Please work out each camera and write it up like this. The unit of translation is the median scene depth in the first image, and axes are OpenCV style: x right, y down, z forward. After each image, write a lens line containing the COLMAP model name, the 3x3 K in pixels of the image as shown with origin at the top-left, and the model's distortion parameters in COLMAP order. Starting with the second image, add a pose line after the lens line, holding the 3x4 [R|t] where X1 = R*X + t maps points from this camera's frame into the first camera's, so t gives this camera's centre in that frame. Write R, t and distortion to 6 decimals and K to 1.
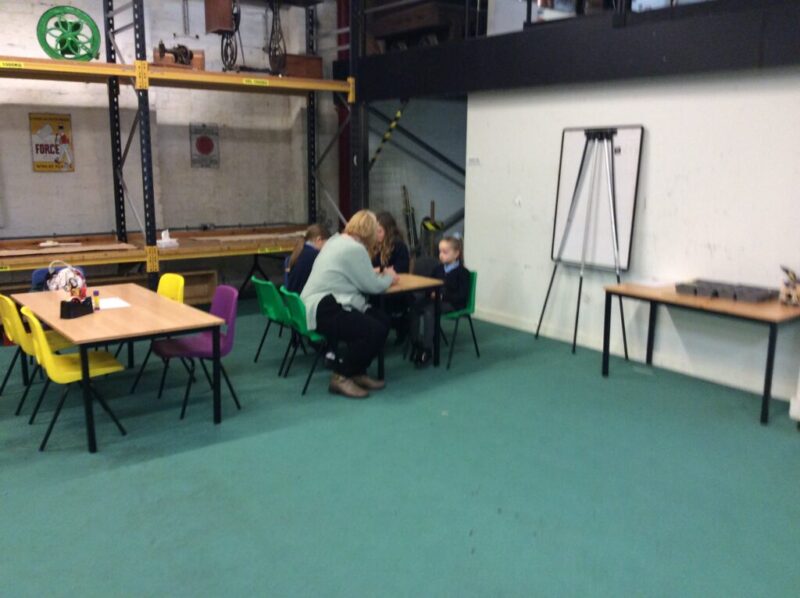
lens RADIAL K [[704.8, 0, 400.0], [0, 704.8, 299.0], [0, 0, 1]] dist [0.058675, -0.127053]
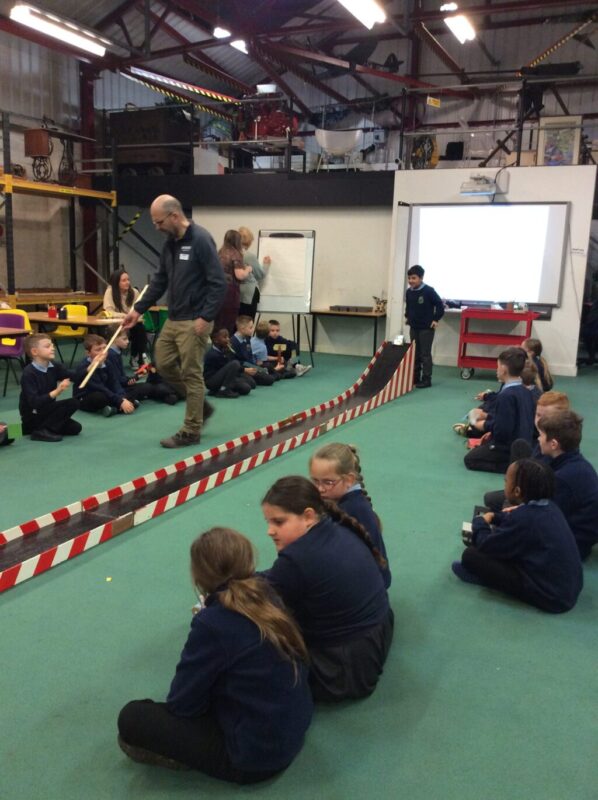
lens RADIAL K [[738.9, 0, 301.5], [0, 738.9, 361.7], [0, 0, 1]] dist [0.164397, -0.458950]
pose [[0.869090, -0.047694, 0.492349, -0.522044], [0.079191, 0.995918, -0.043312, 0.156550], [-0.488273, 0.076632, 0.869320, -0.571861]]
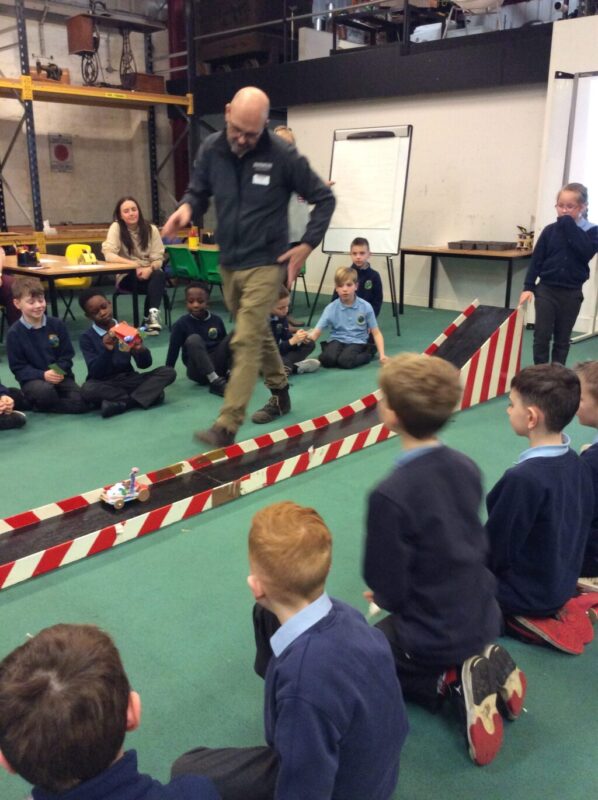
lens RADIAL K [[704.8, 0, 298.2], [0, 704.8, 388.2], [0, 0, 1]] dist [0.058675, -0.127053]
pose [[0.985501, -0.053957, 0.160863, -0.106404], [0.042398, 0.996324, 0.074441, 0.105861], [-0.164288, -0.066541, 0.984166, -0.257089]]
